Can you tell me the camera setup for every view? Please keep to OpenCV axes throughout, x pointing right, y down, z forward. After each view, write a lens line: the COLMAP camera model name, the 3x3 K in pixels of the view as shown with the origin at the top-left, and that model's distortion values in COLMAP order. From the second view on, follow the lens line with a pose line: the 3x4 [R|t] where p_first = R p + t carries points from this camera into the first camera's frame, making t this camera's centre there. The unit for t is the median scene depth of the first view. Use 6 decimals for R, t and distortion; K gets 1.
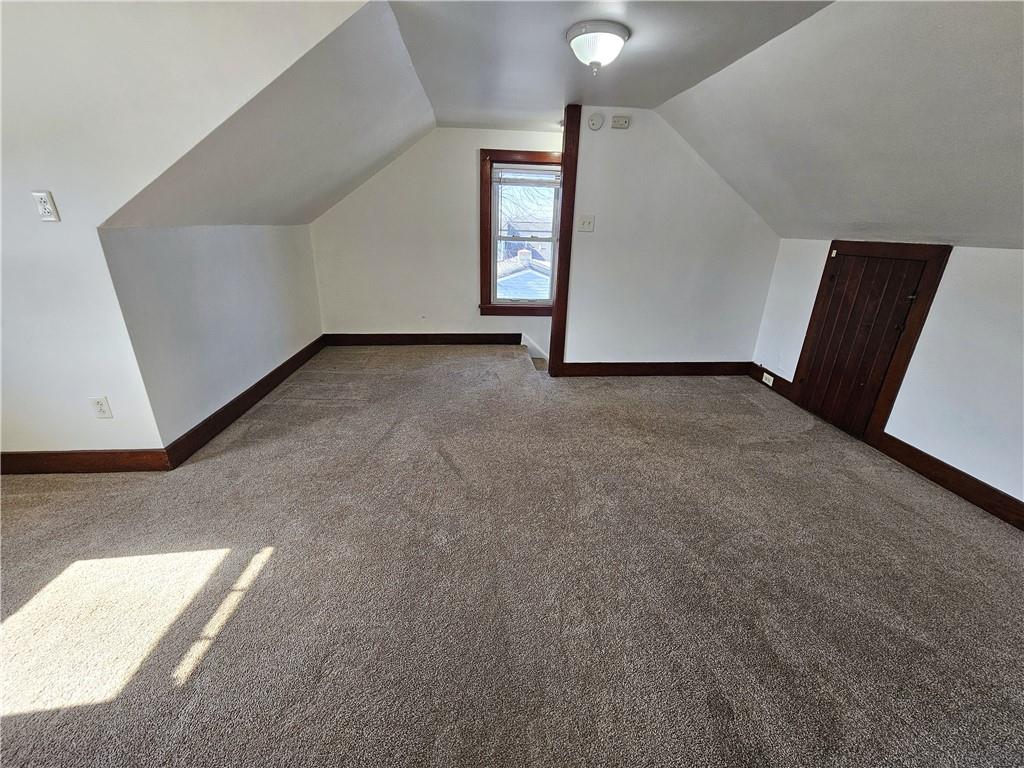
lens RADIAL K [[423.5, 0, 510.2], [0, 423.5, 387.9], [0, 0, 1]] dist [-0.001579, -0.000311]
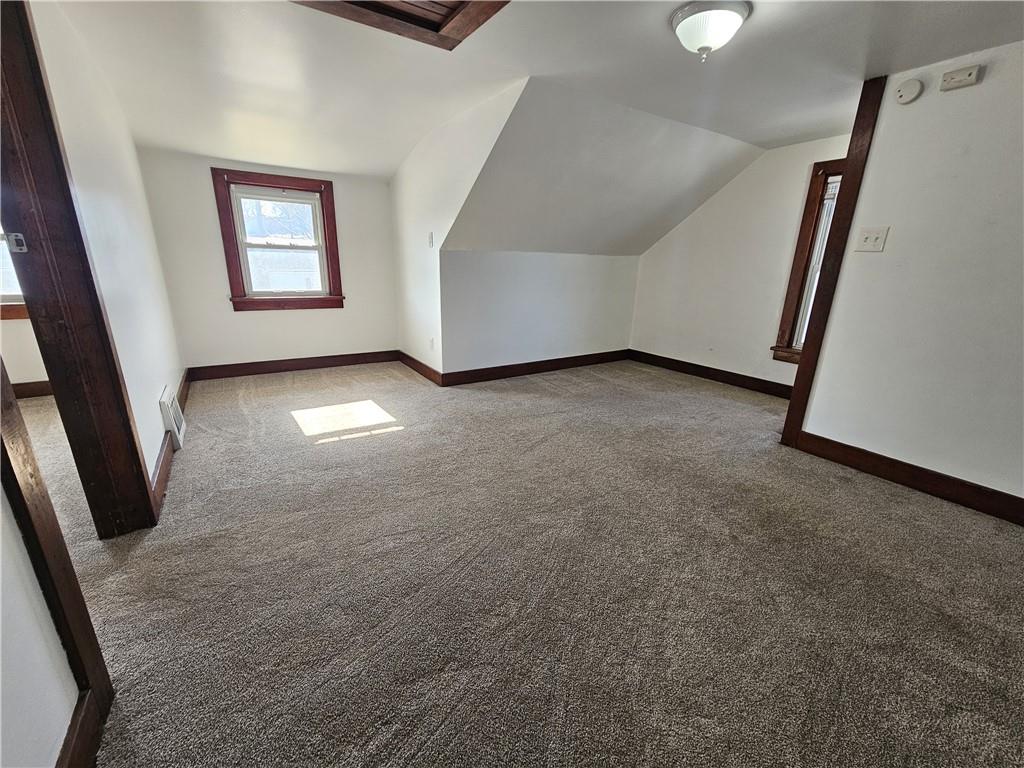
lens RADIAL K [[419.6, 0, 518.5], [0, 419.6, 385.7], [0, 0, 1]] dist [-0.001323, -0.000044]
pose [[0.479030, 0.238487, -0.844780, 0.592625], [-0.329289, 0.940926, 0.078907, -0.035746], [0.813694, 0.240378, 0.529263, 0.259650]]
